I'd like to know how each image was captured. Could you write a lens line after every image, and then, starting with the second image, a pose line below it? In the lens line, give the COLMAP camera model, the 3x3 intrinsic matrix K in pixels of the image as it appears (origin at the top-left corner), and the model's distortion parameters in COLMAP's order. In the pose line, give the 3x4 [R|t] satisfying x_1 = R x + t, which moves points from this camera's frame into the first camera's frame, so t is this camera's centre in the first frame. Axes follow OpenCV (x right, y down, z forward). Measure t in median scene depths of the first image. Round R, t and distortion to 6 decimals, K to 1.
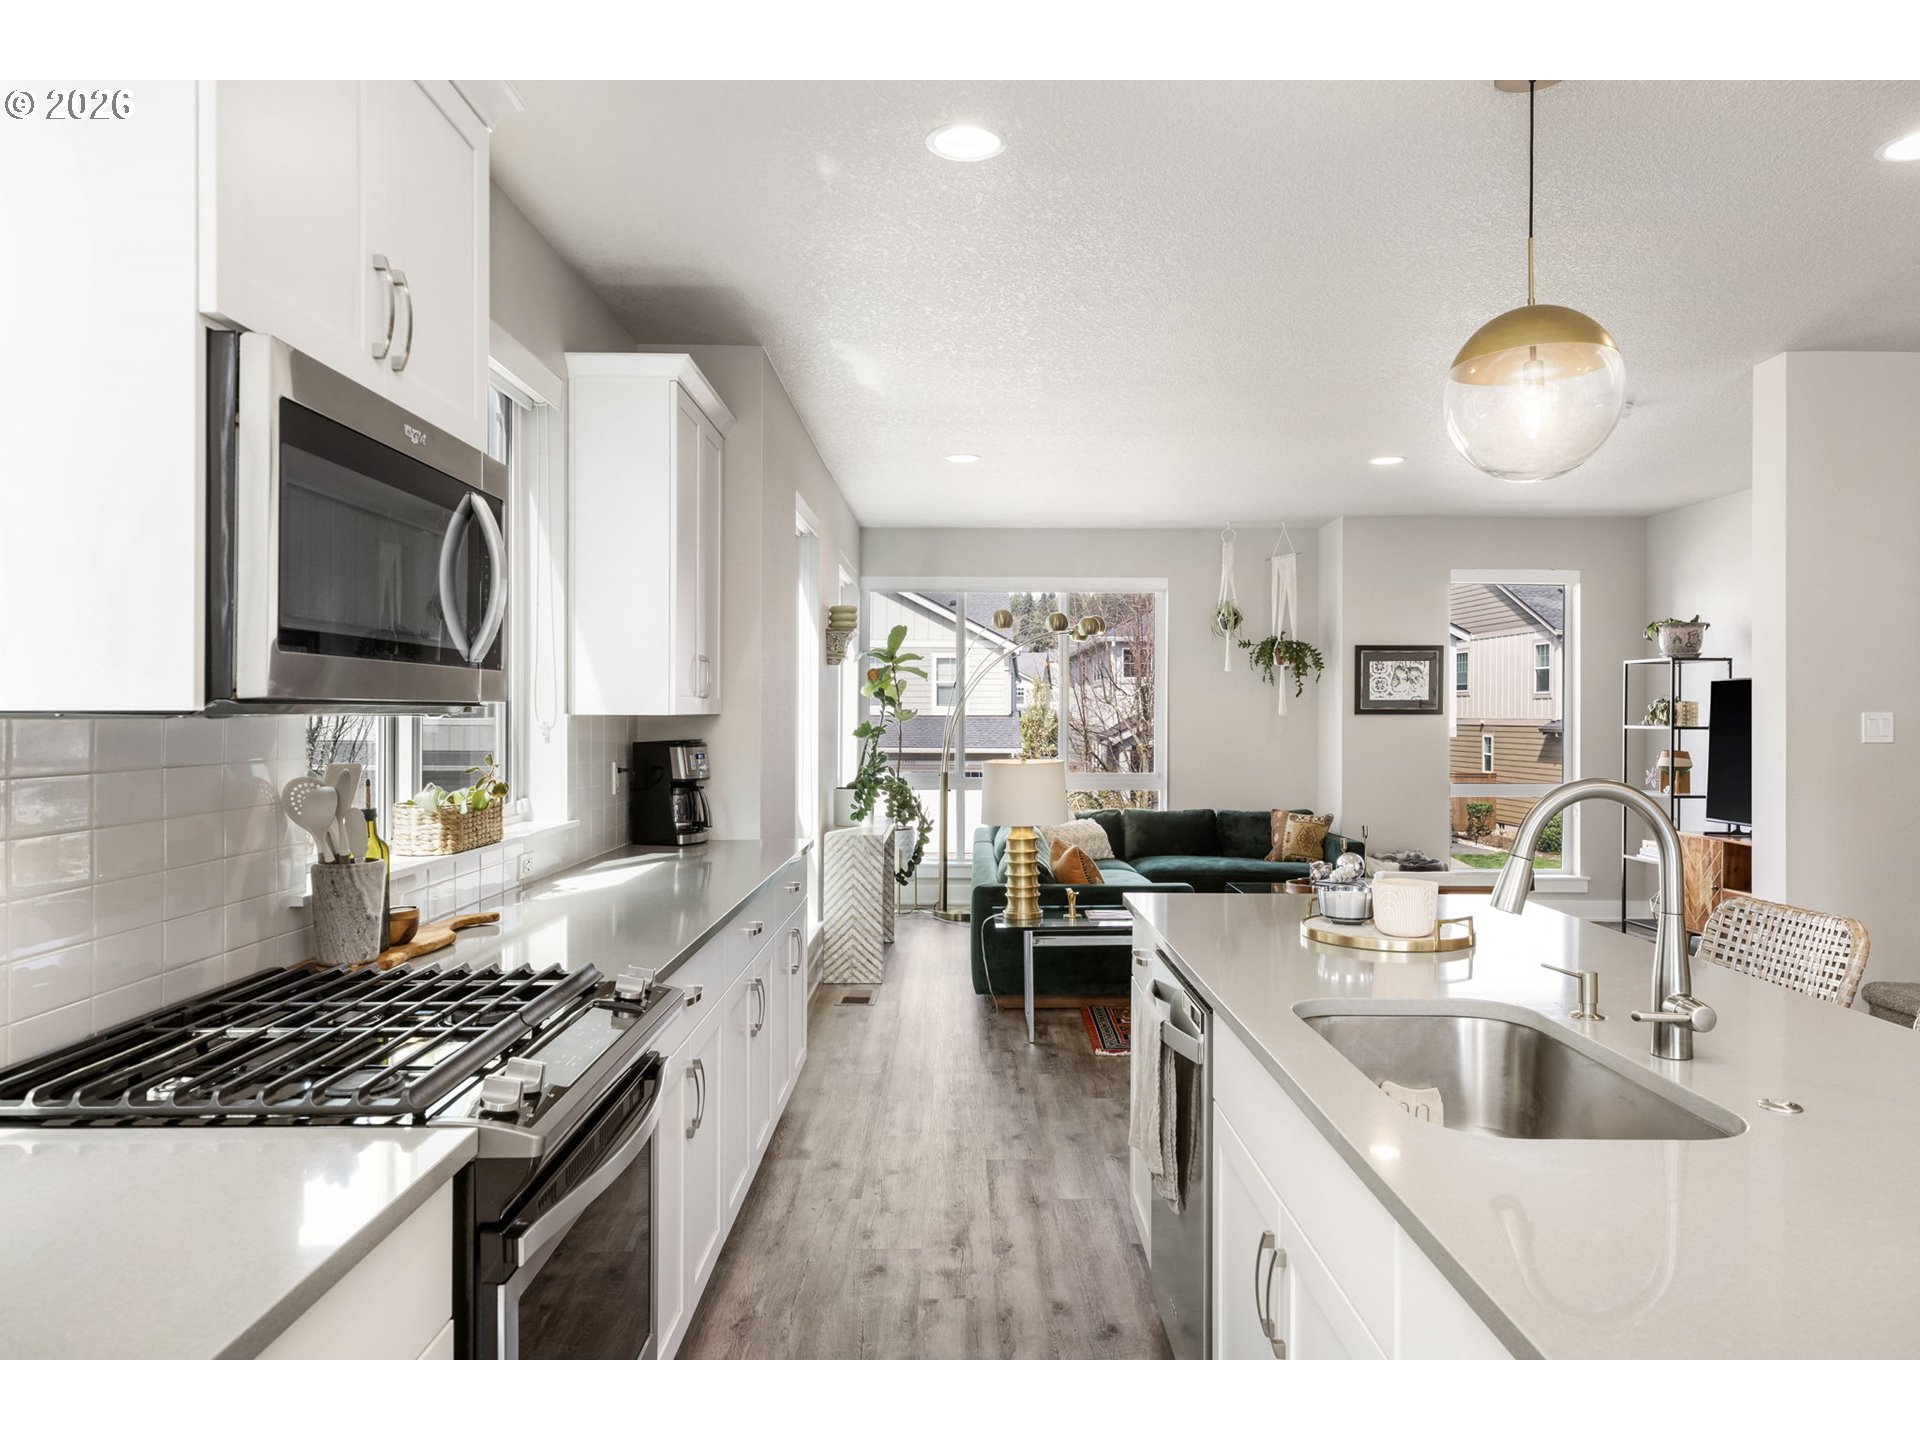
lens RADIAL K [[1254.4, 0, 915.4], [0, 1254.4, 714.7], [0, 0, 1]] dist [-0.042759, -0.000756]
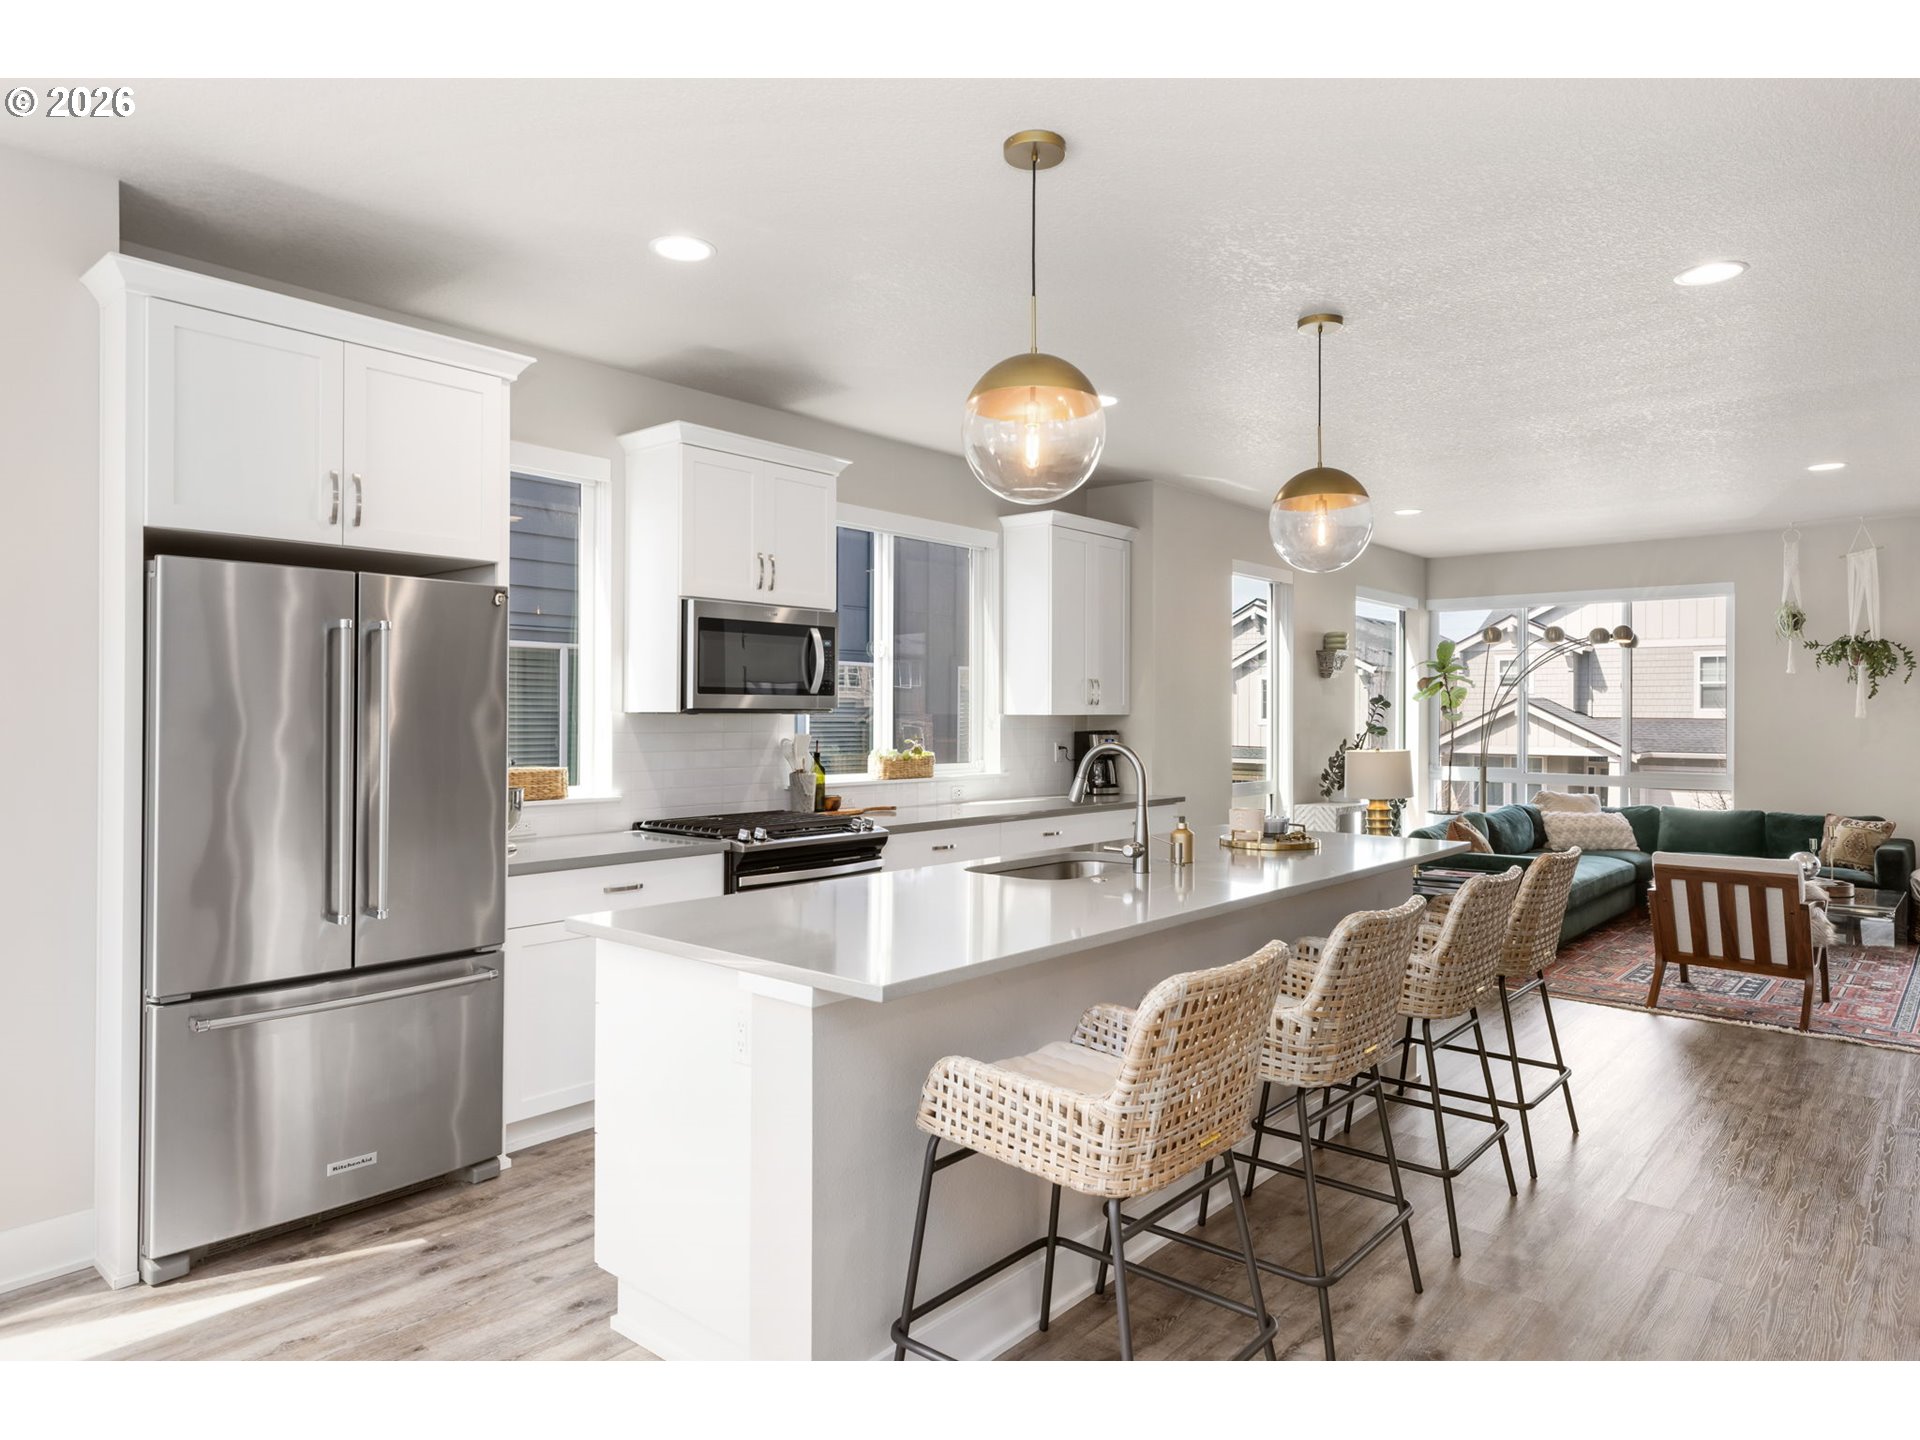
lens RADIAL K [[1173.1, 0, 891.0], [0, 1173.1, 709.4], [0, 0, 1]] dist [0.014647, -0.000162]
pose [[0.740070, -0.001180, -0.672528, 0.869495], [-0.002917, 0.999983, -0.004964, 0.001338], [0.672523, 0.005636, 0.740055, -0.432981]]
